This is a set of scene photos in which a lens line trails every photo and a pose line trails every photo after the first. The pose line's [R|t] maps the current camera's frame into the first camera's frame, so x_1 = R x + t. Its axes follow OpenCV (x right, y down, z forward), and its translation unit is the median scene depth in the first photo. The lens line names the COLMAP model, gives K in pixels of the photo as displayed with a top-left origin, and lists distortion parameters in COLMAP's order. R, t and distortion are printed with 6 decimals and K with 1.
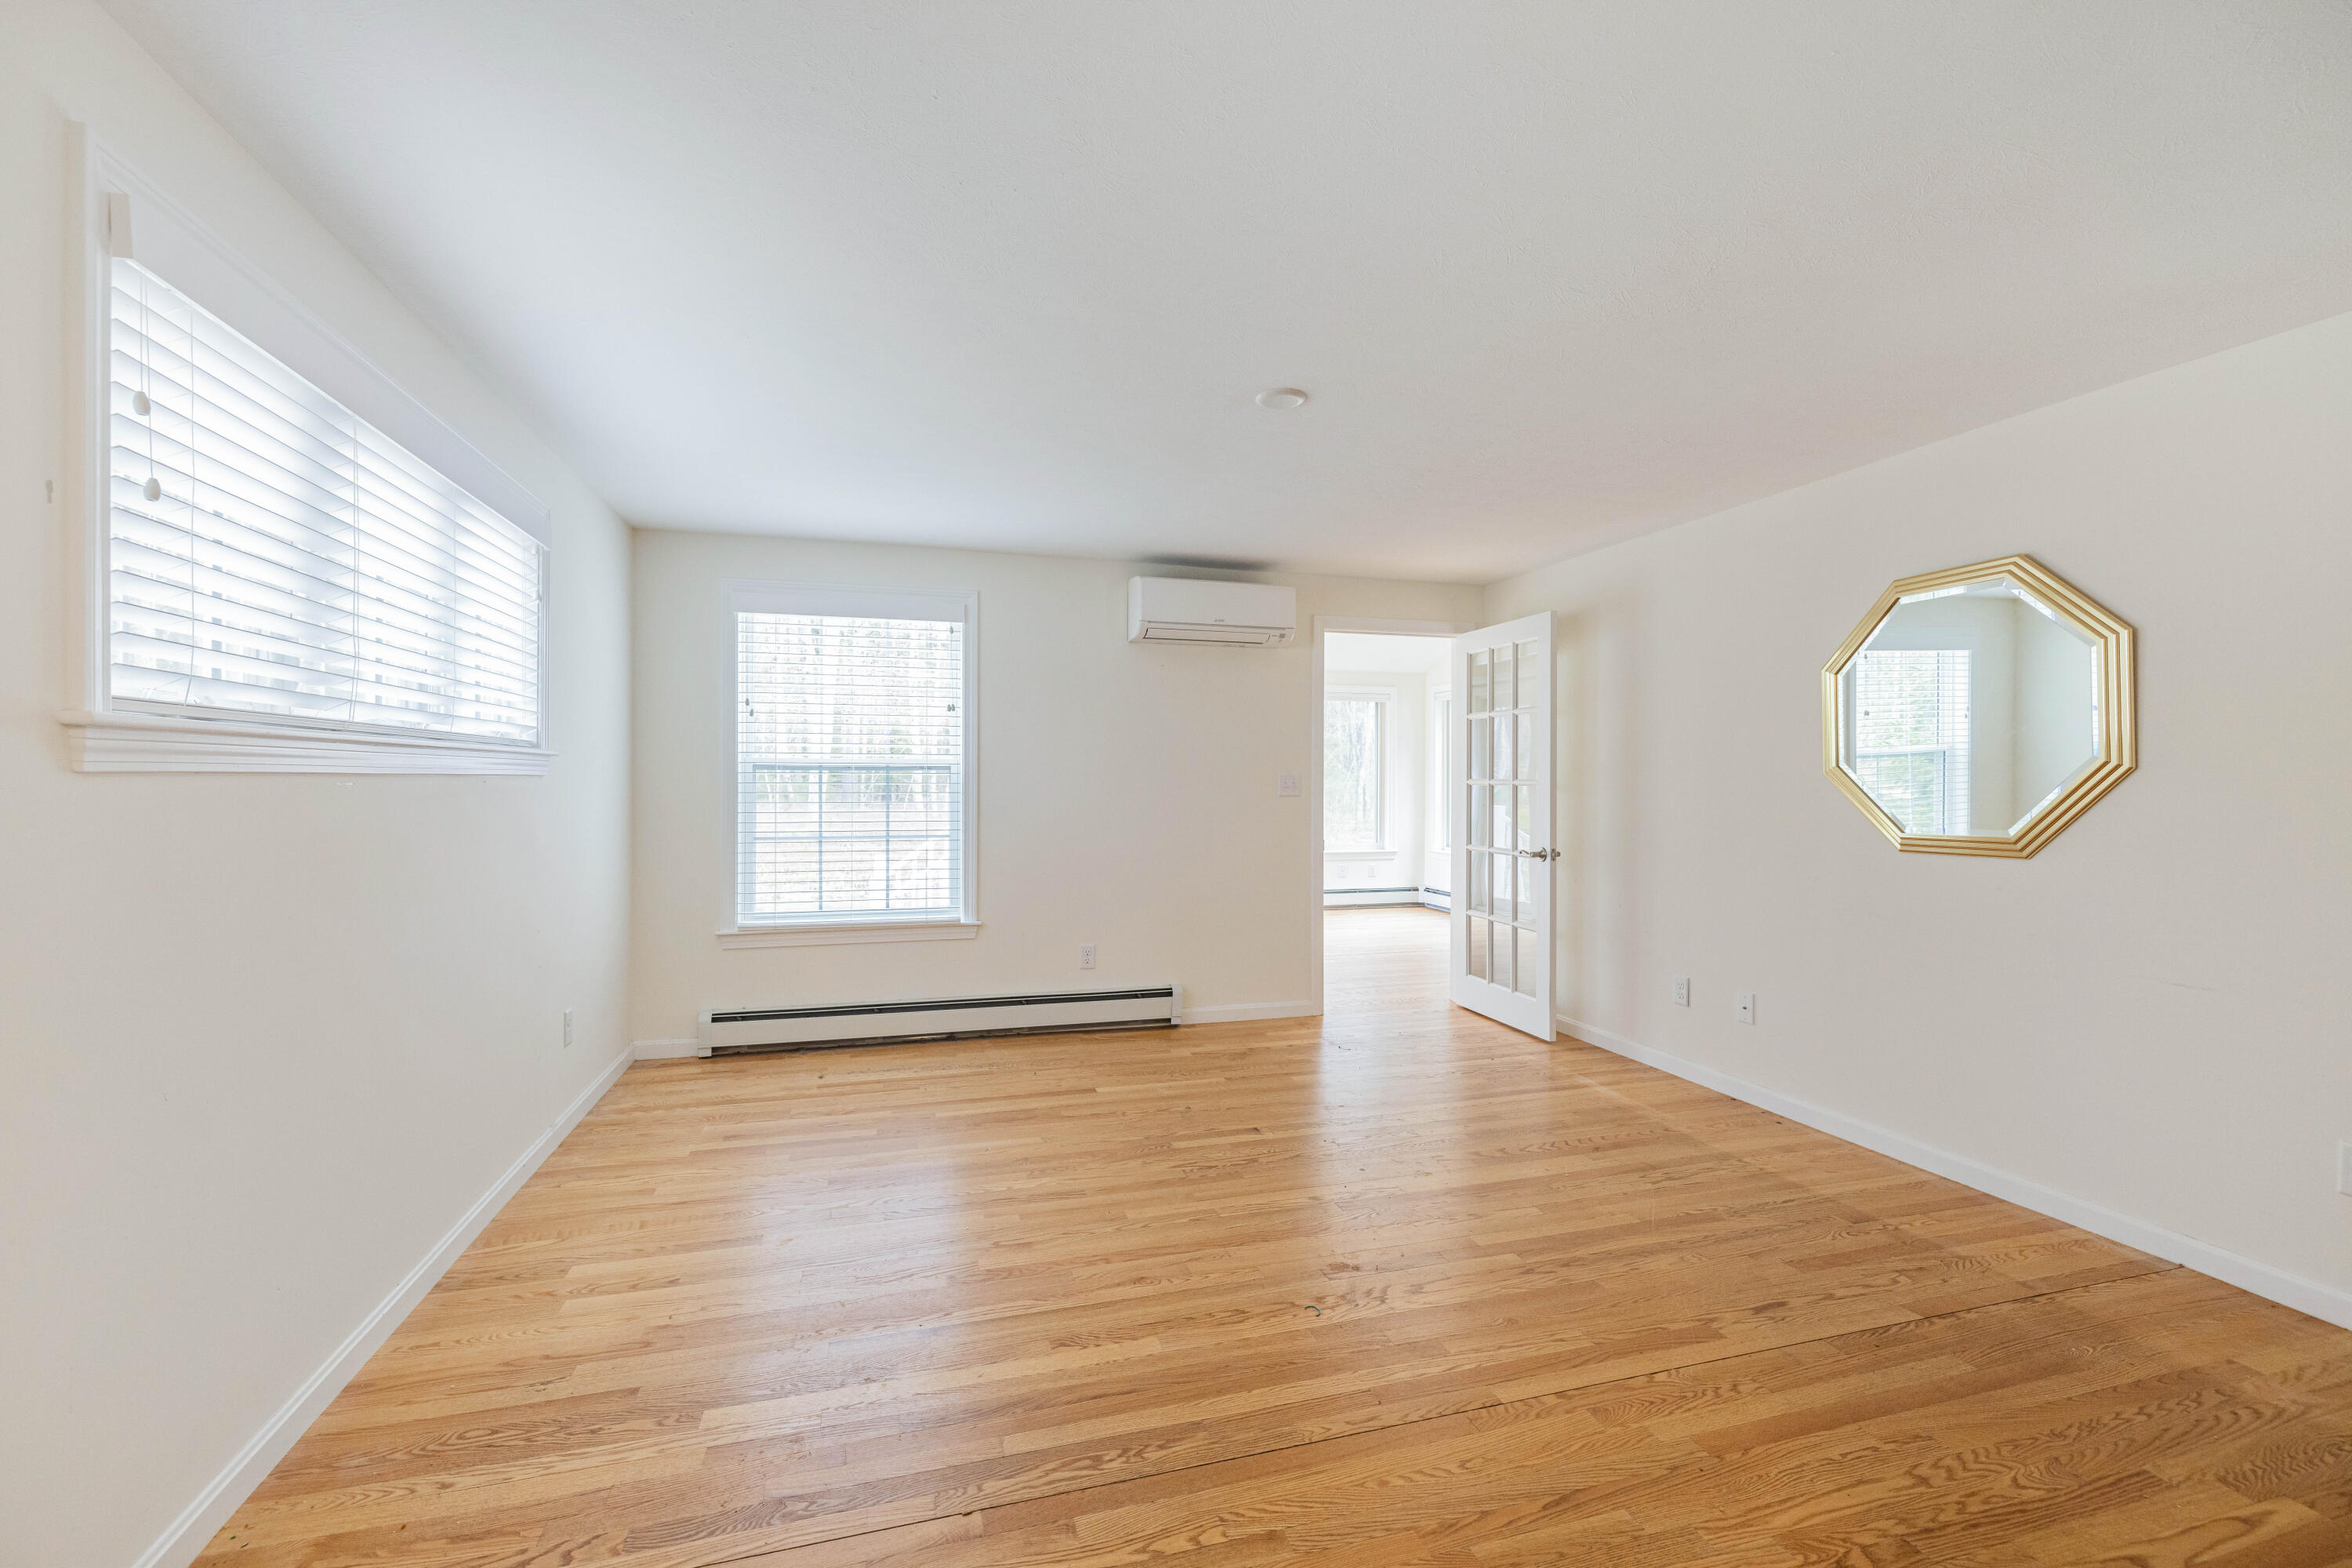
lens RADIAL K [[987.9, 0, 1161.2], [0, 987.9, 780.7], [0, 0, 1]] dist [-0.000460, -0.000217]
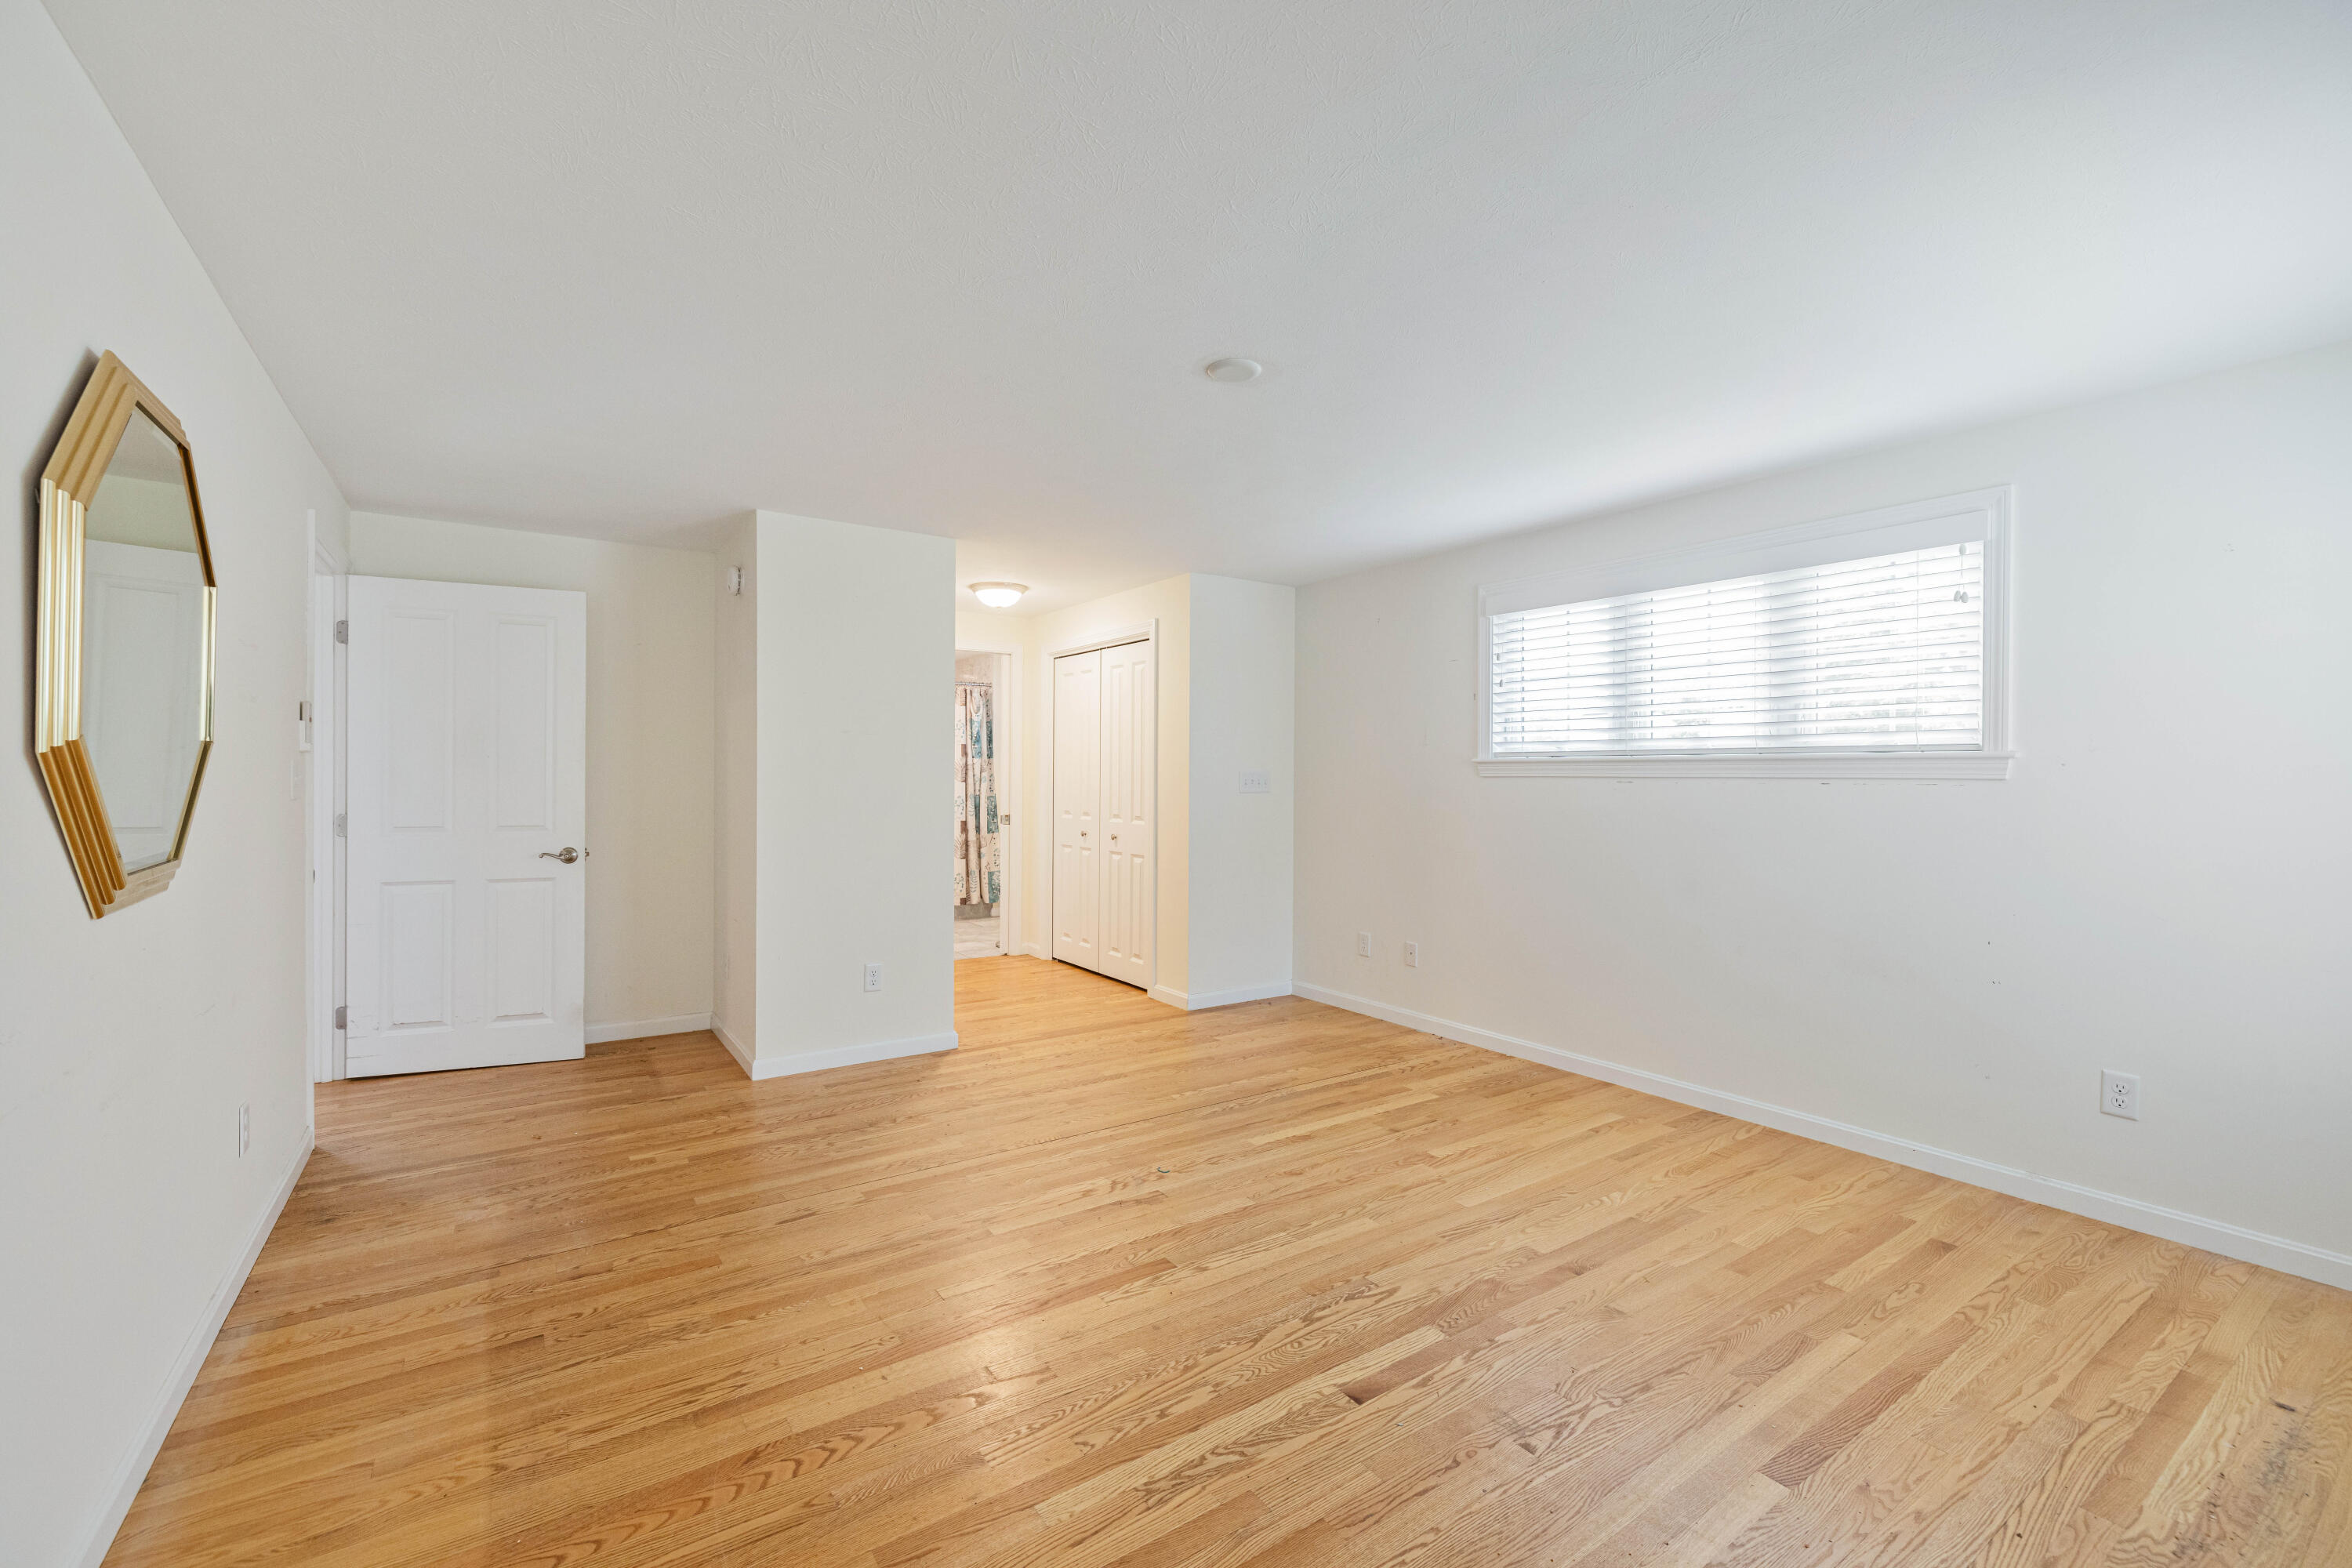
lens RADIAL K [[987.9, 0, 1172.9], [0, 987.9, 775.7], [0, 0, 1]] dist [-0.000460, -0.000217]
pose [[-0.949023, -0.008895, -0.315080, 0.455652], [-0.009981, 0.999949, 0.001832, -0.003171], [0.315048, 0.004884, -0.949063, 1.820113]]
